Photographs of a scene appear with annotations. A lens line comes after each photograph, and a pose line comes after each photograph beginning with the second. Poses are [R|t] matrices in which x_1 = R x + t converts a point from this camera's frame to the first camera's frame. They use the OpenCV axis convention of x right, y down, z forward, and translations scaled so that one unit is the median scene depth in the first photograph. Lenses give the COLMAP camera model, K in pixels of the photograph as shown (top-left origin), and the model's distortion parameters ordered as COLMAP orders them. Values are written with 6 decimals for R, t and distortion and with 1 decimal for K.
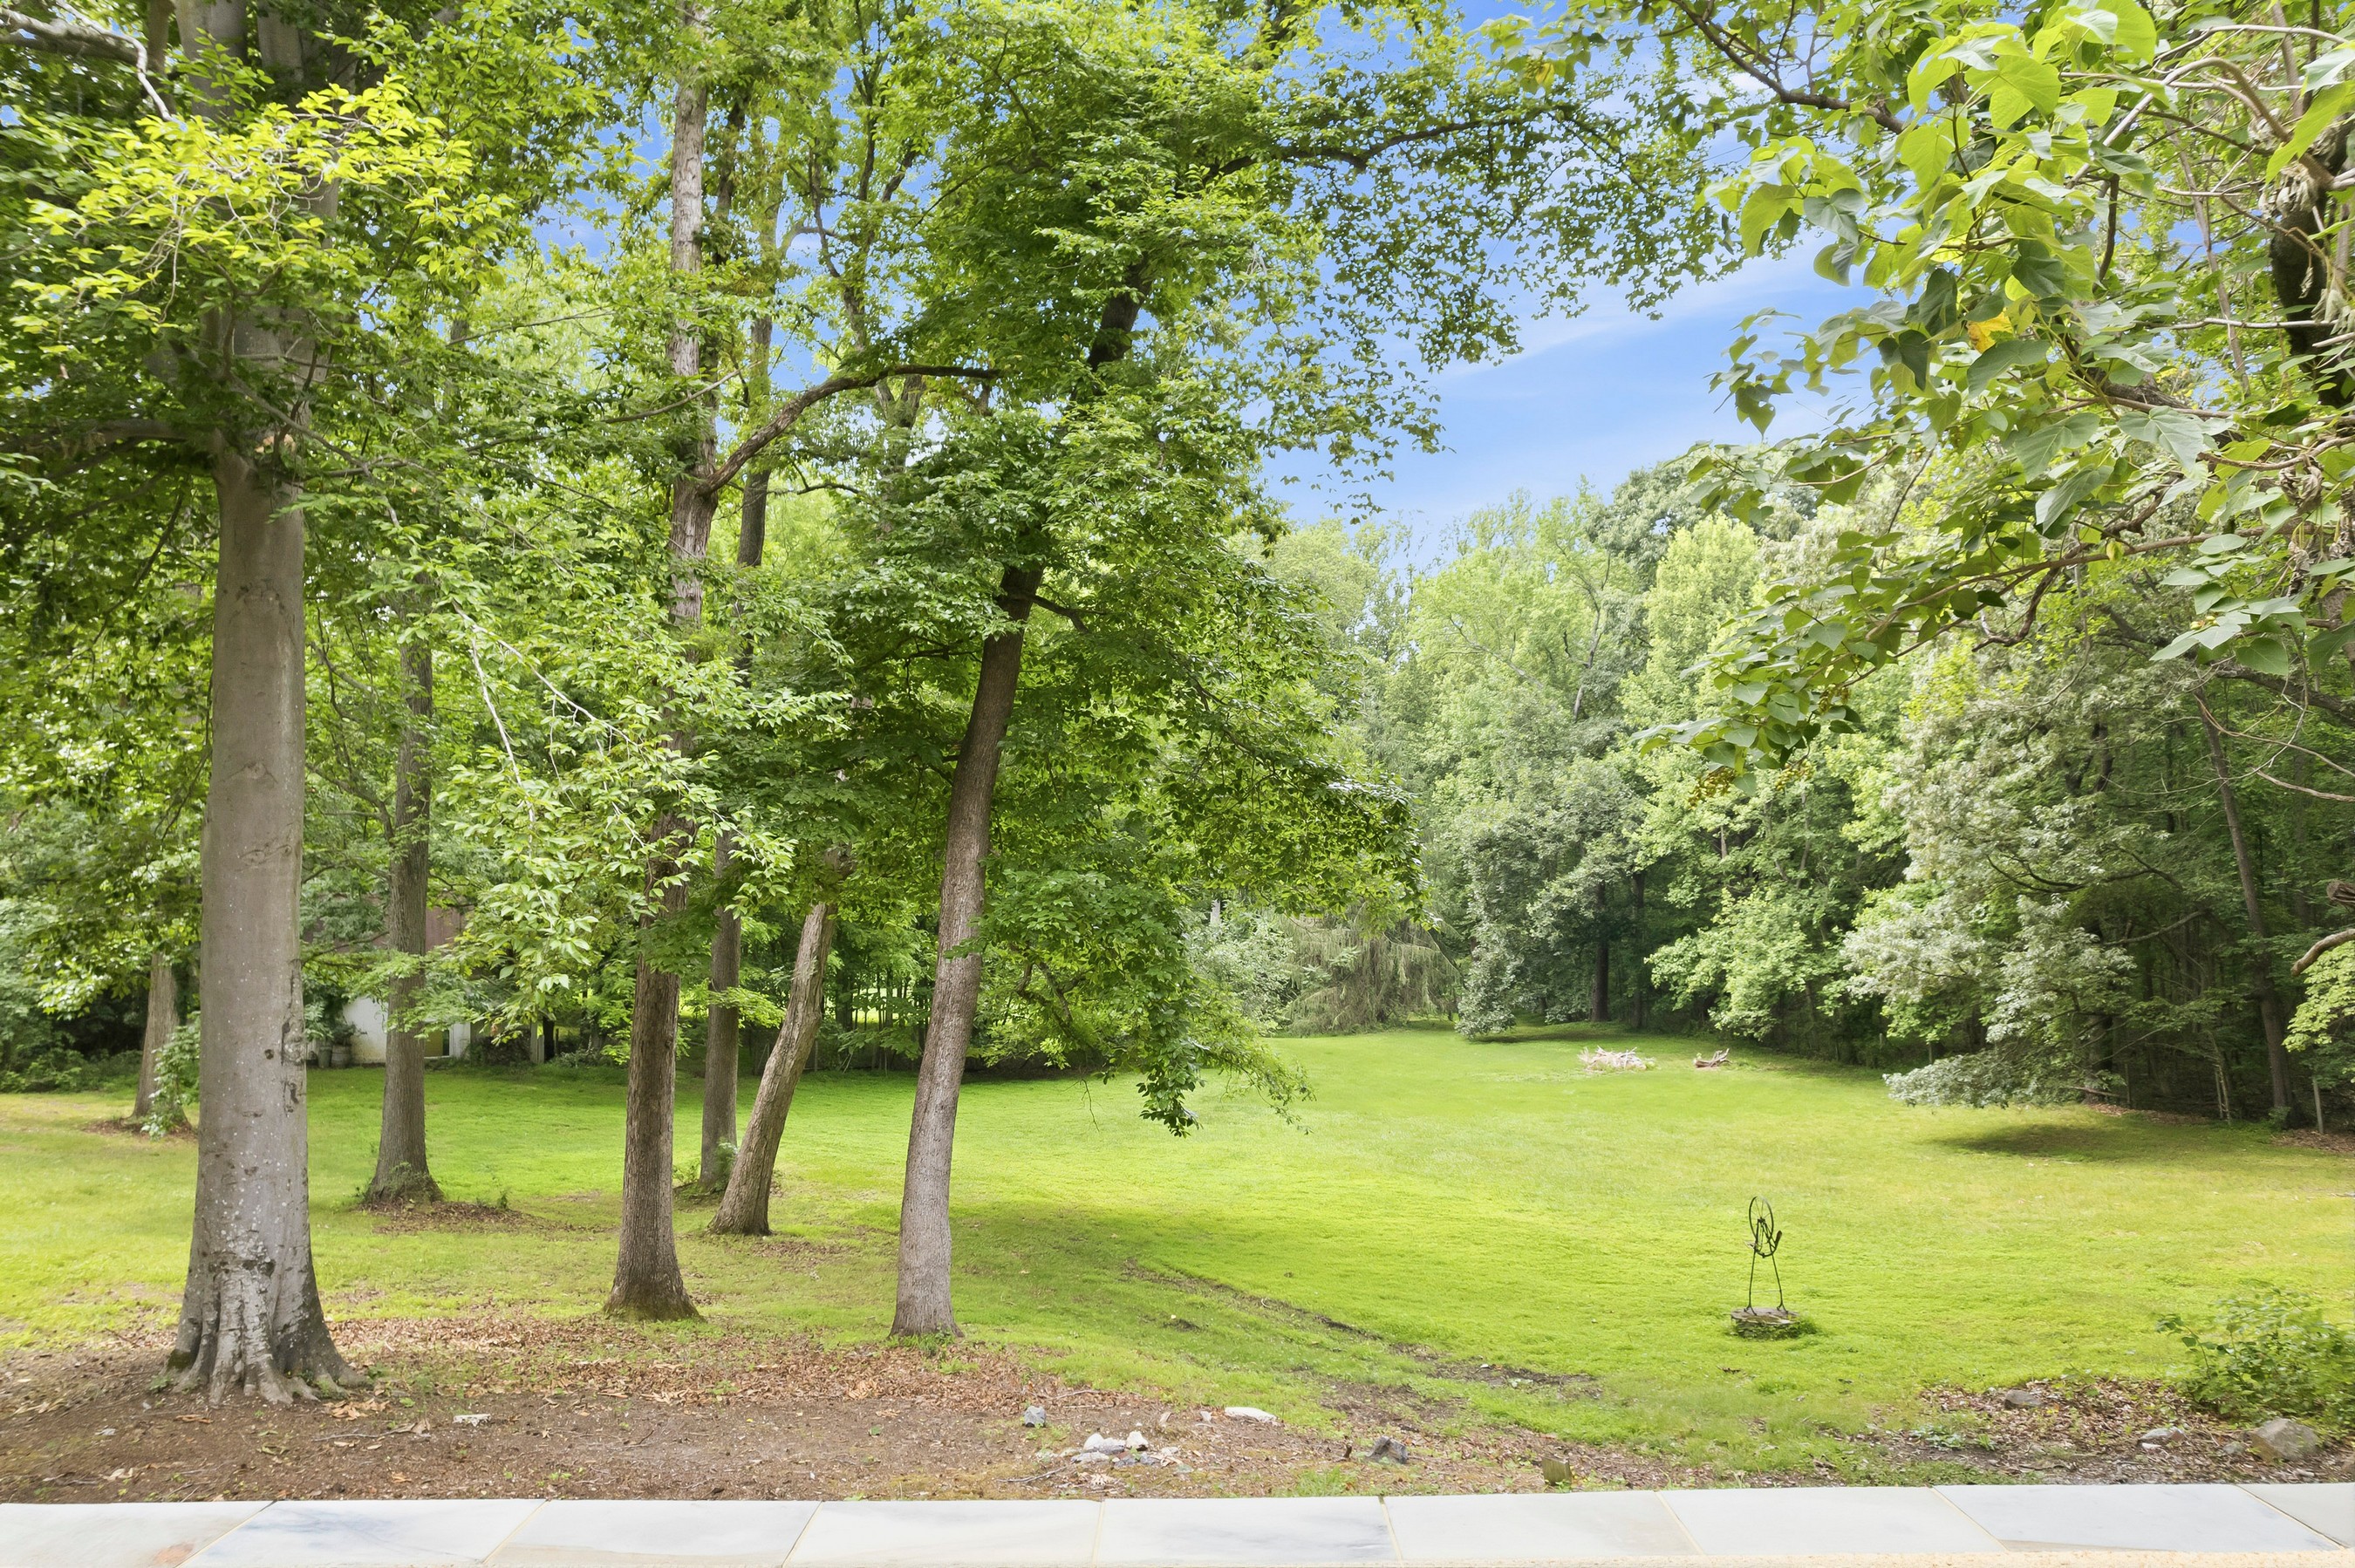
lens RADIAL K [[1504.6, 0, 1177.5], [0, 1504.6, 784.0], [0, 0, 1]] dist [-0.079814, 0.058912]
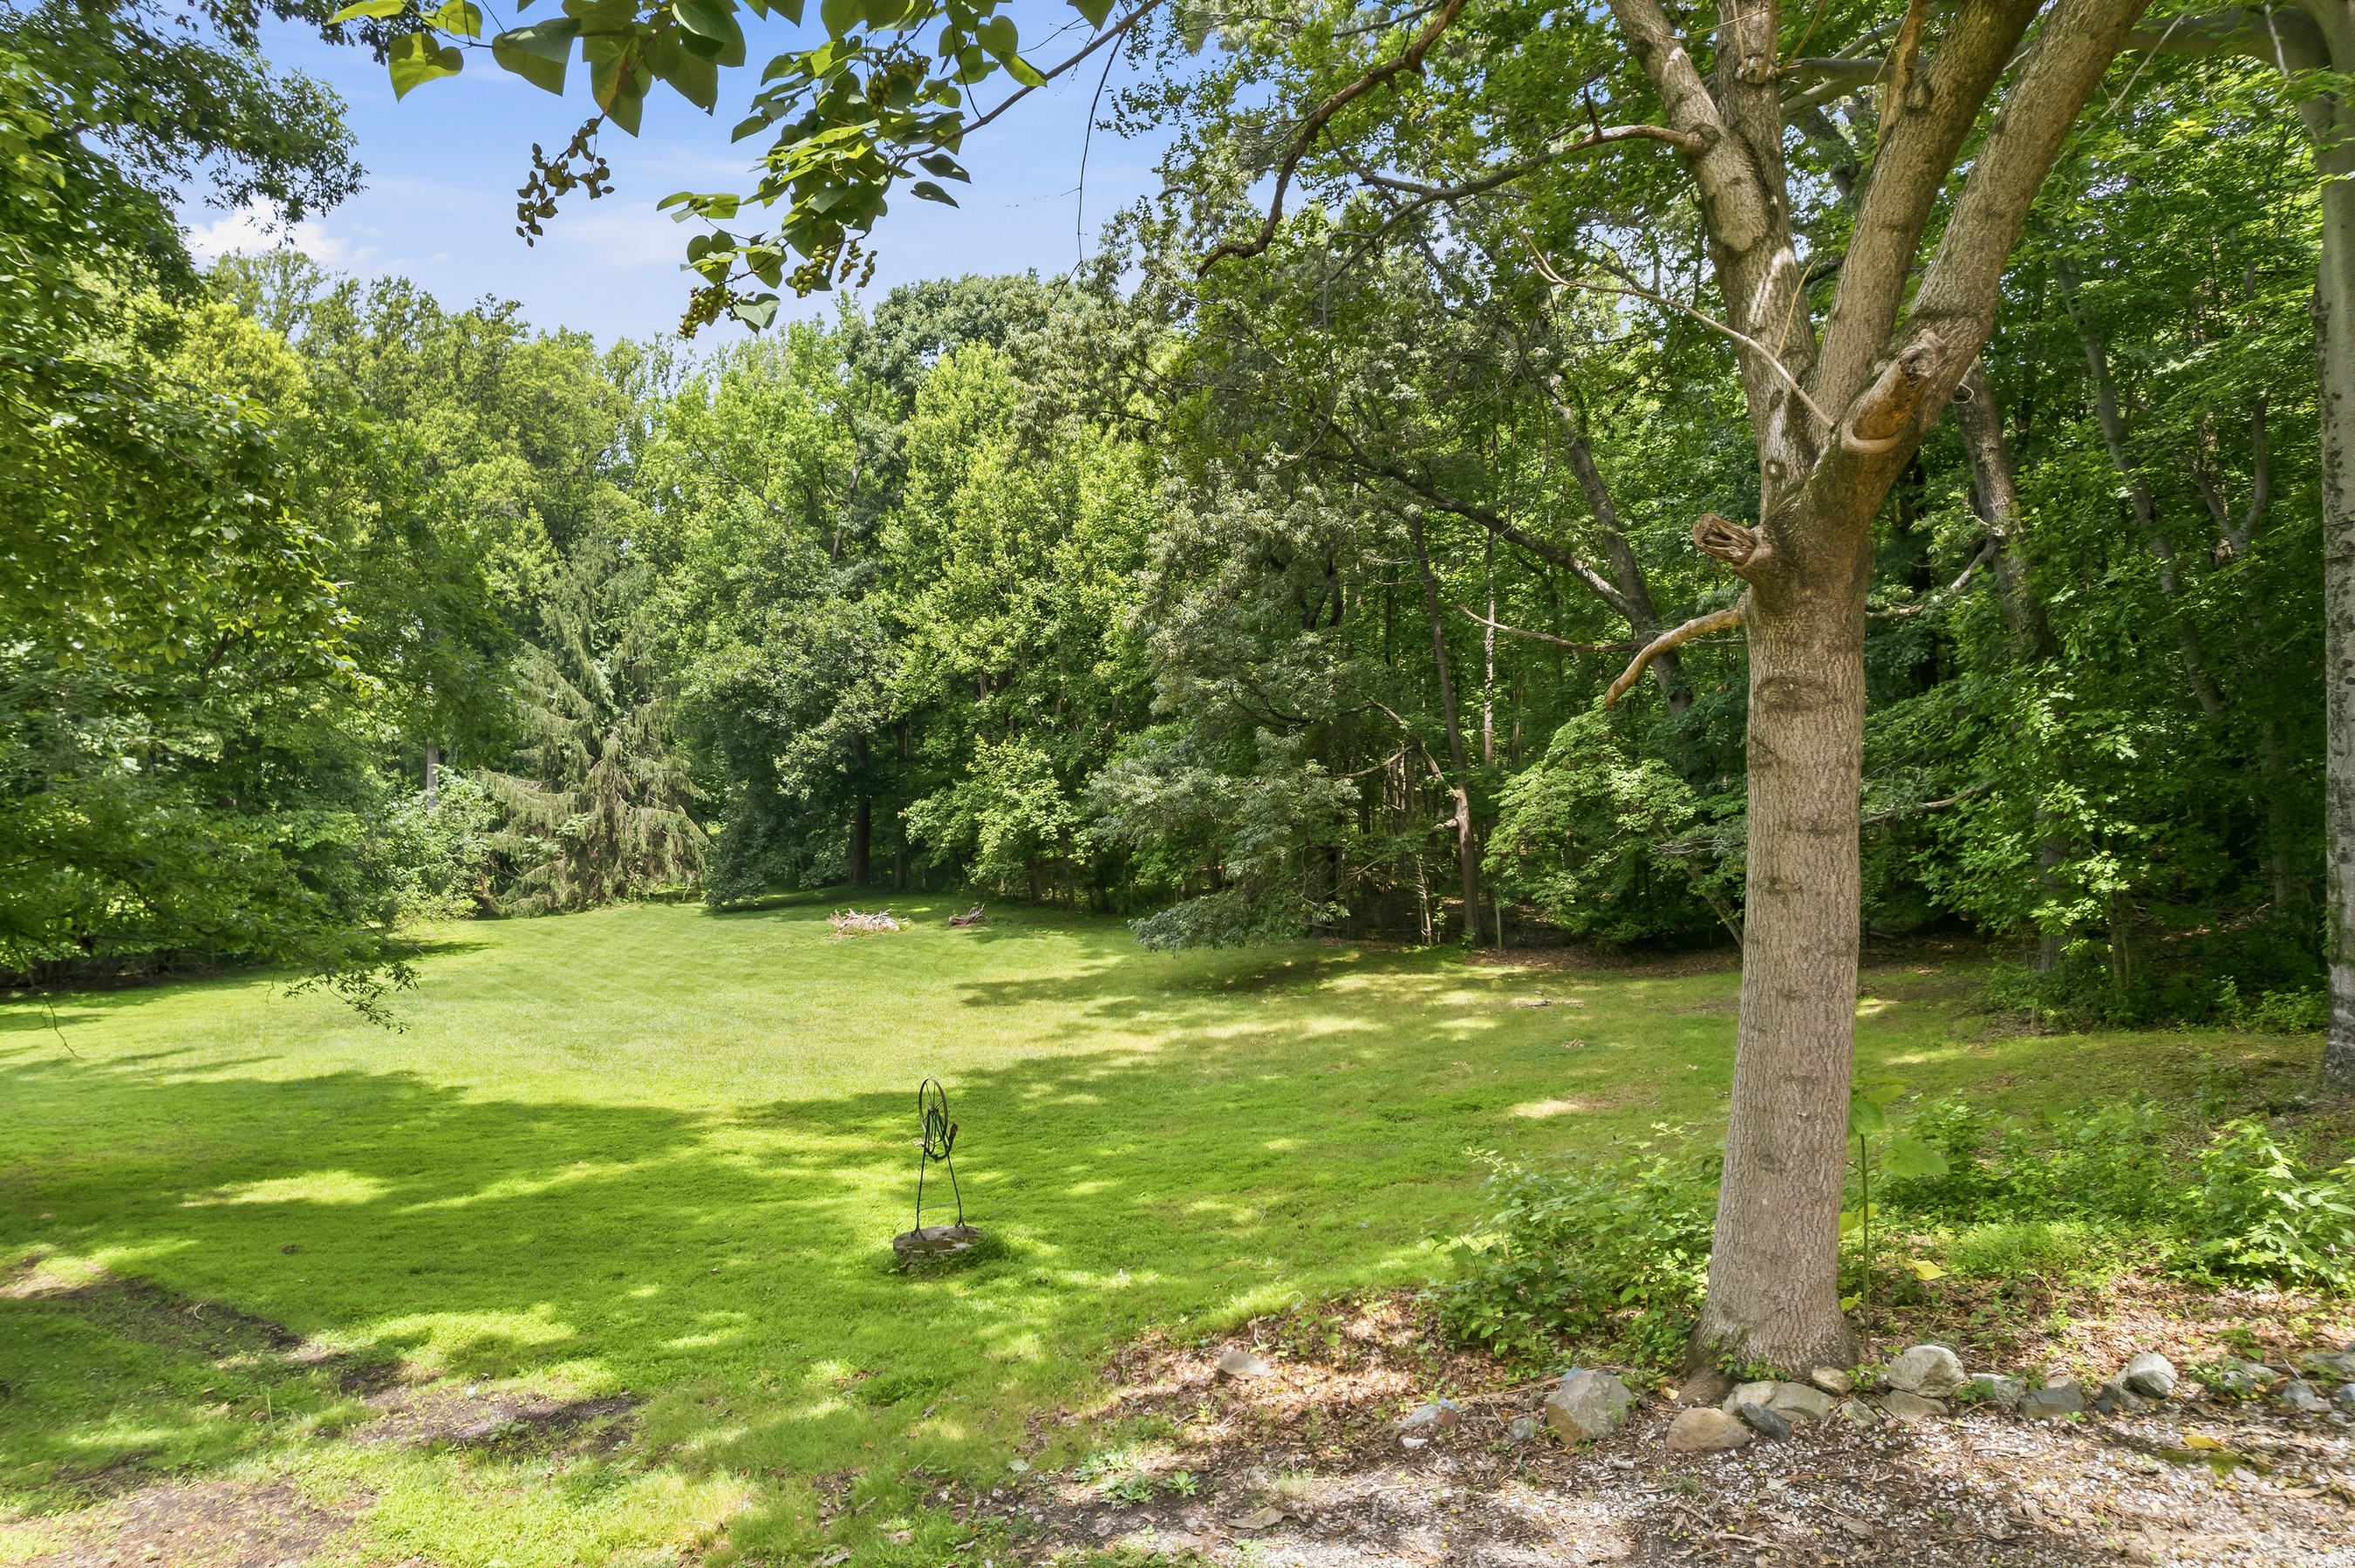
lens RADIAL K [[1504.6, 0, 1177.5], [0, 1504.6, 784.0], [0, 0, 1]] dist [-0.079814, 0.058912]
pose [[0.895328, -0.022048, 0.444861, 0.051593], [-0.015103, 0.996697, 0.079794, 0.020948], [-0.445151, -0.078161, 0.892038, 0.086761]]
